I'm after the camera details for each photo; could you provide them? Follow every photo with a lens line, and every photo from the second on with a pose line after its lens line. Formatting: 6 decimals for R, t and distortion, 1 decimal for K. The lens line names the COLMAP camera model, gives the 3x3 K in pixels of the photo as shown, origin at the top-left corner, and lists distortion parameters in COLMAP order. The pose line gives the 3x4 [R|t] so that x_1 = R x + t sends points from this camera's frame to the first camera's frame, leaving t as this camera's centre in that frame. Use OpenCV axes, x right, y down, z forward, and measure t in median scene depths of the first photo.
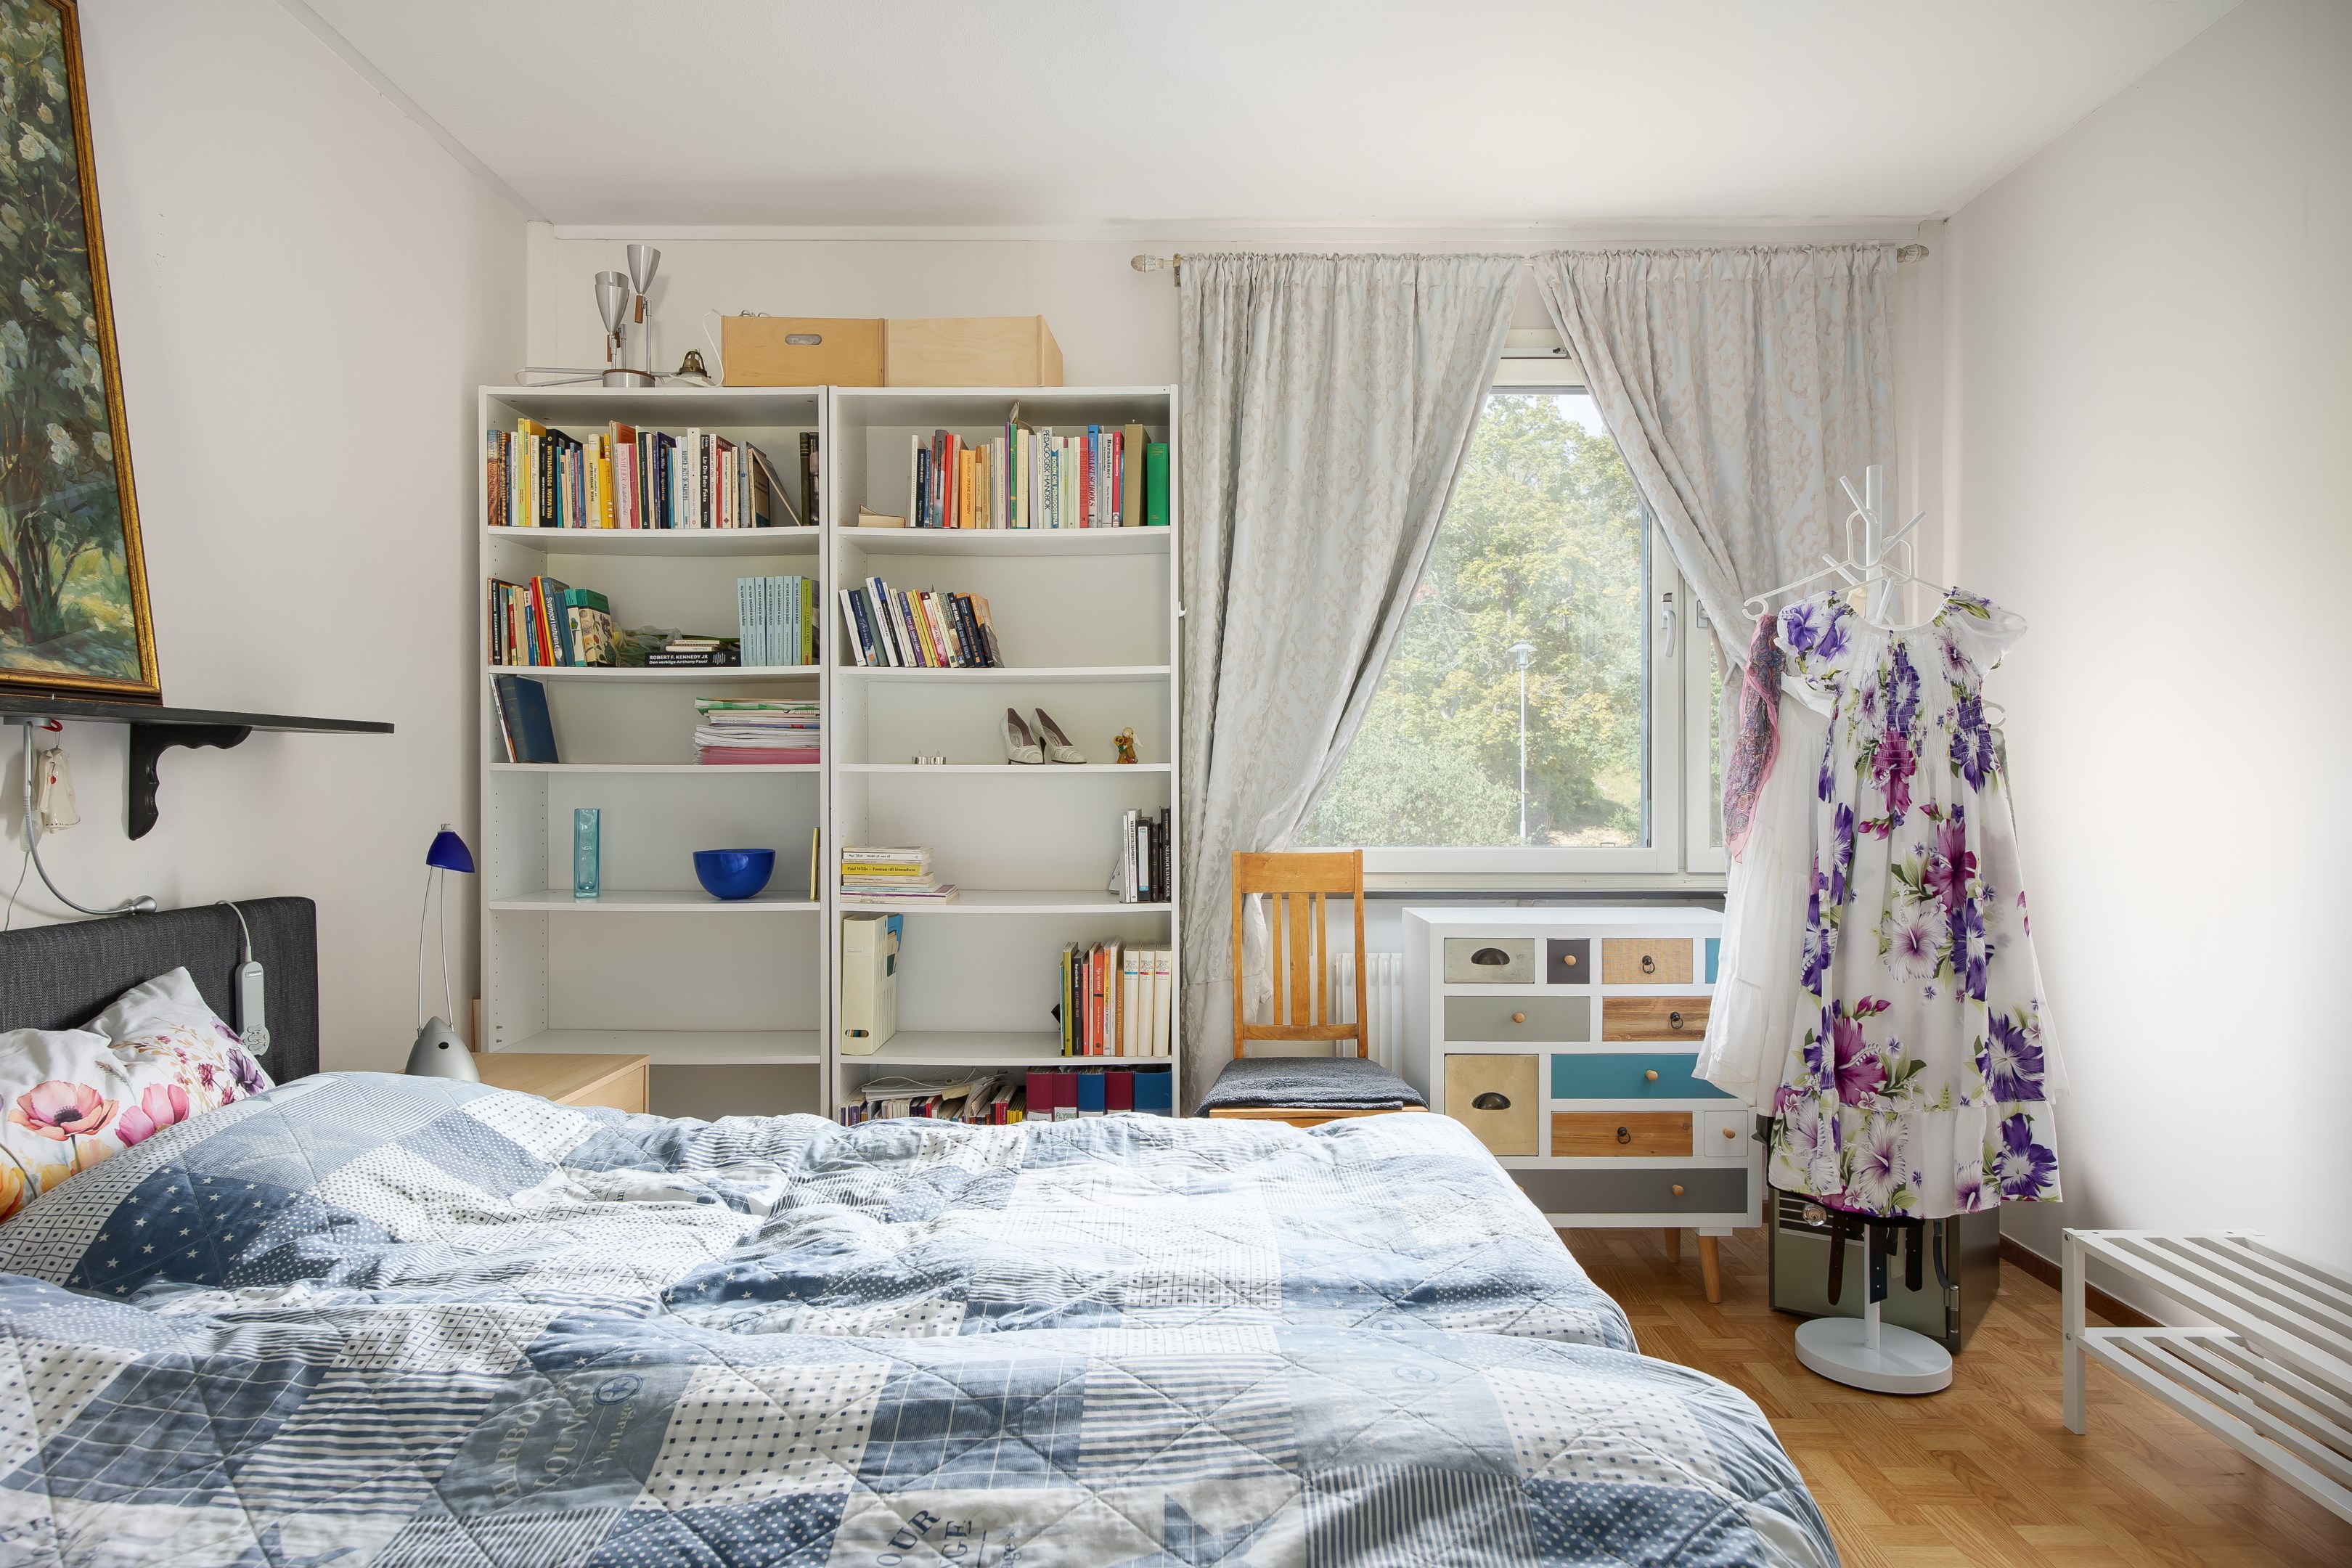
lens RADIAL K [[1320.0, 0, 1178.5], [0, 1320.0, 778.1], [0, 0, 1]] dist [-0.003281, -0.001572]
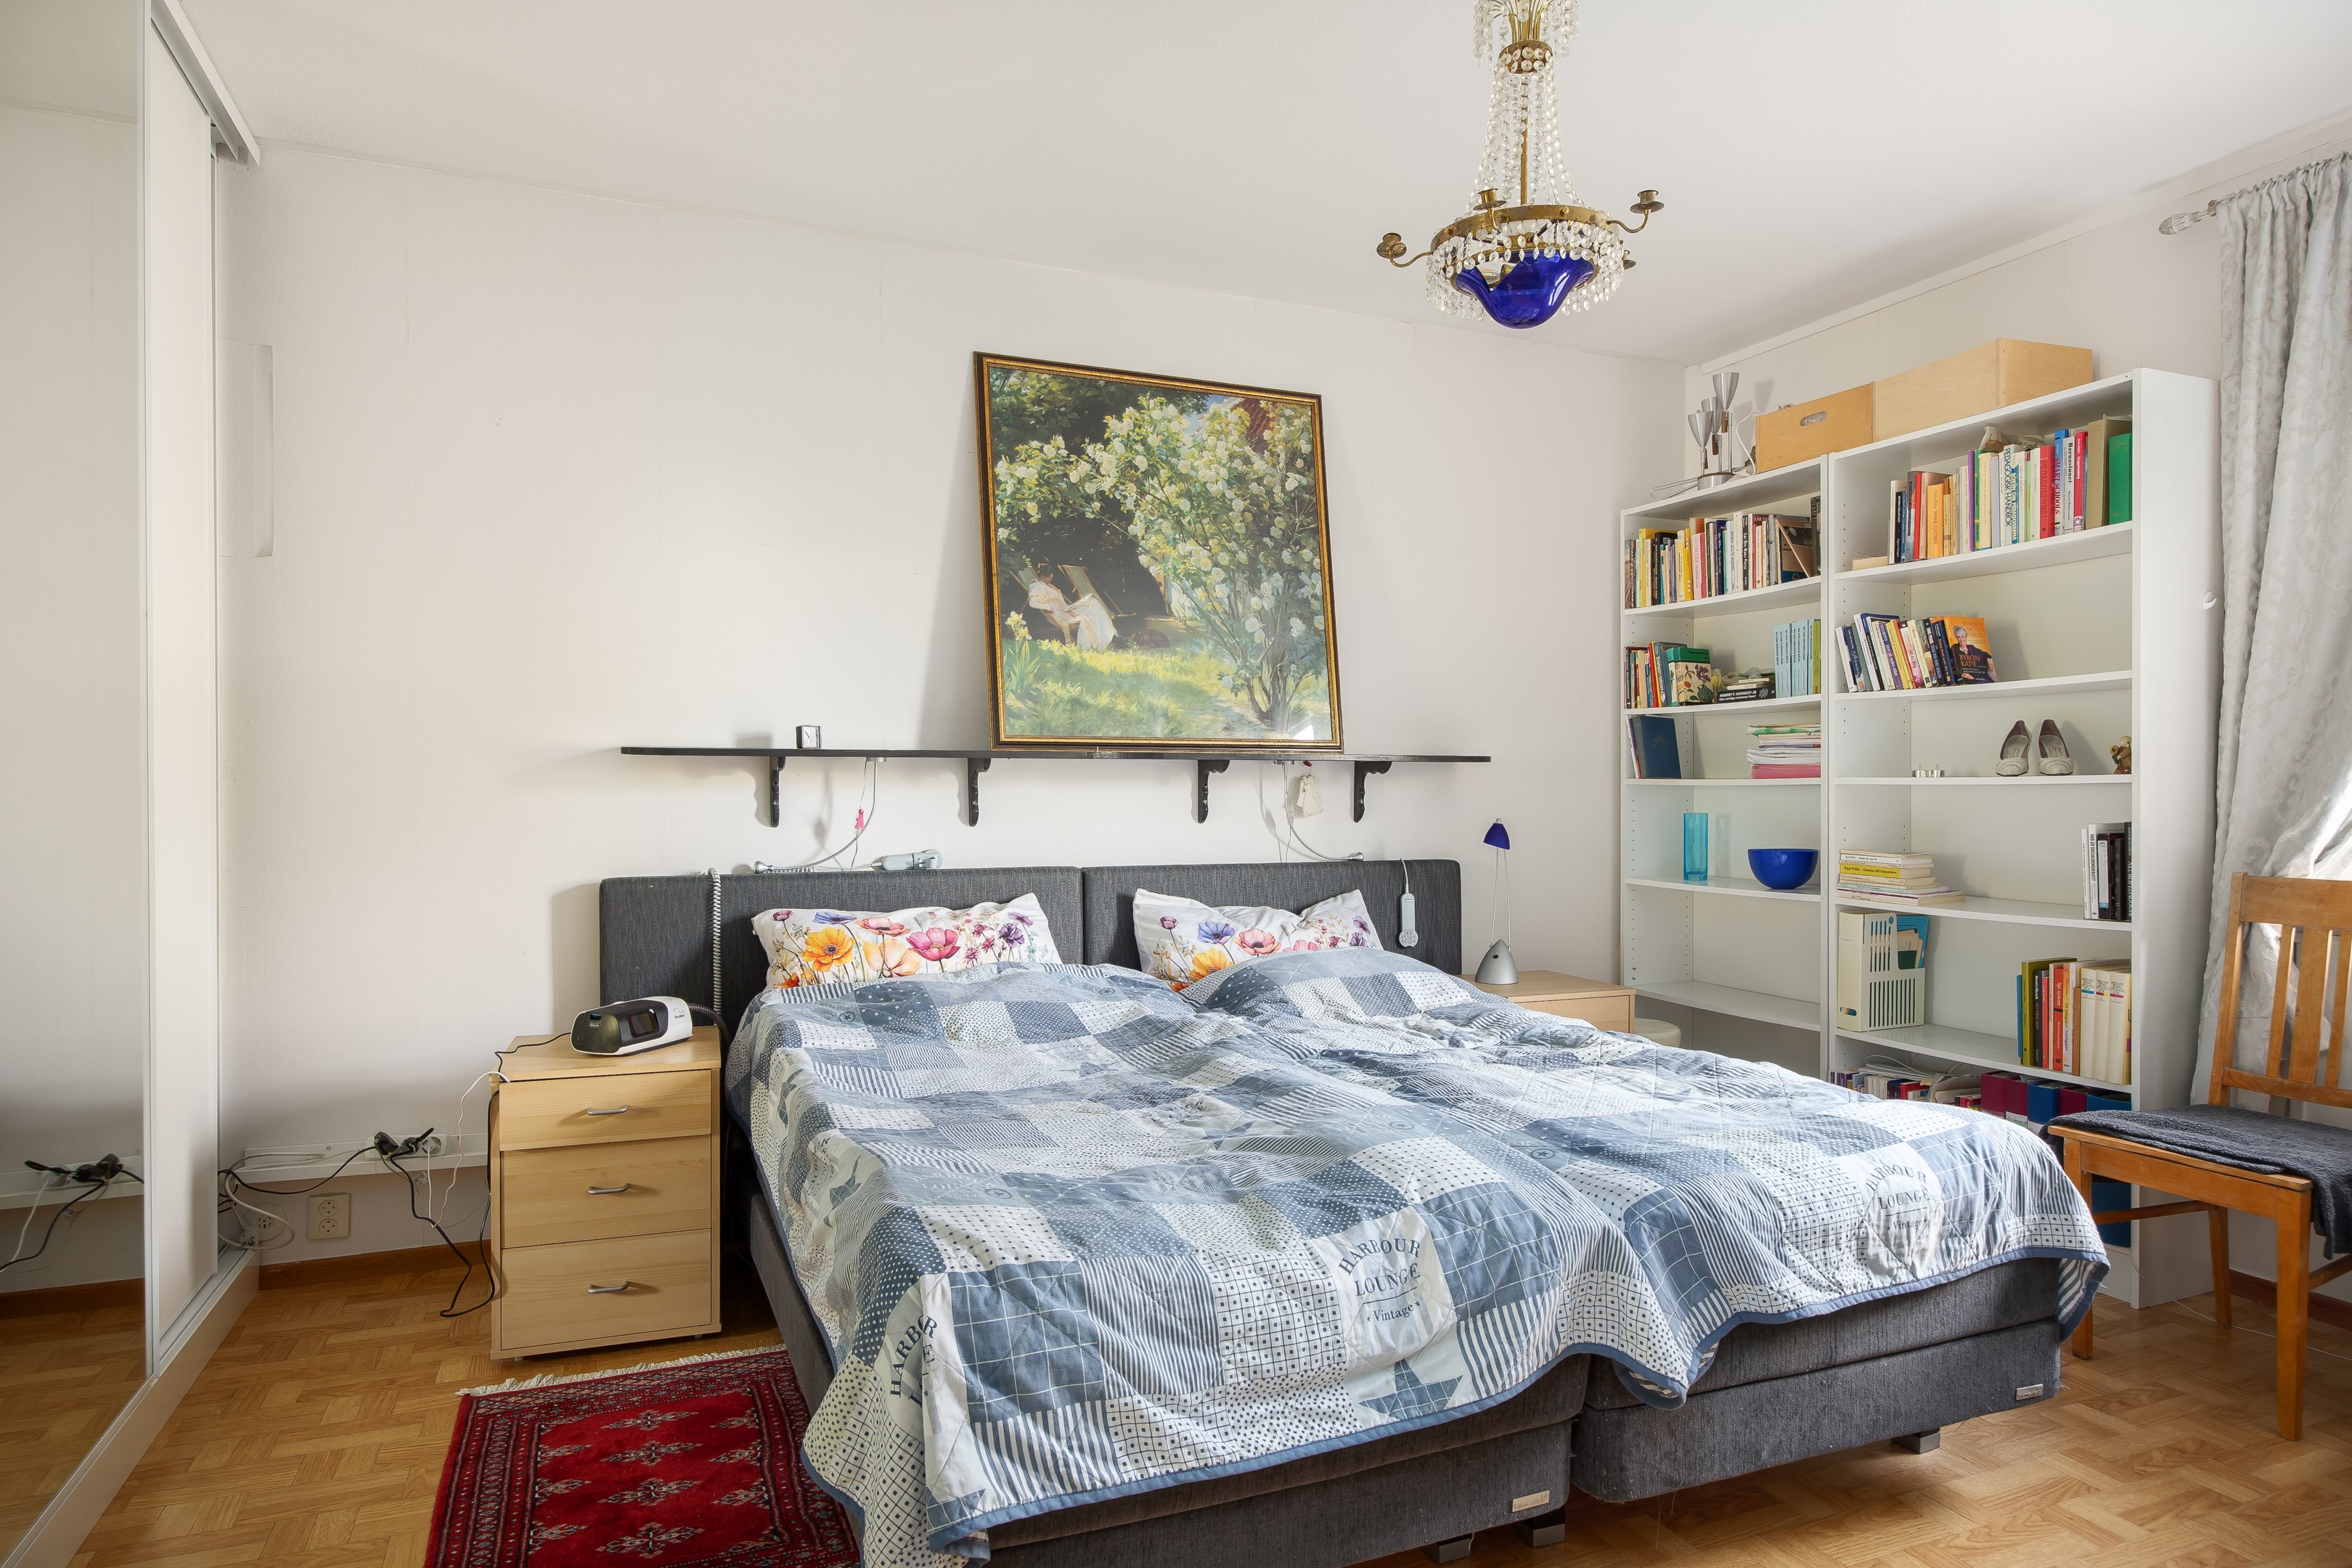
lens RADIAL K [[1320.0, 0, 1177.0], [0, 1320.0, 805.4], [0, 0, 1]] dist [-0.003281, -0.001572]
pose [[0.399927, 0.010879, -0.916482, 0.575859], [0.000496, 0.999927, 0.012086, -0.000613], [0.916547, -0.005288, 0.399893, 0.003631]]
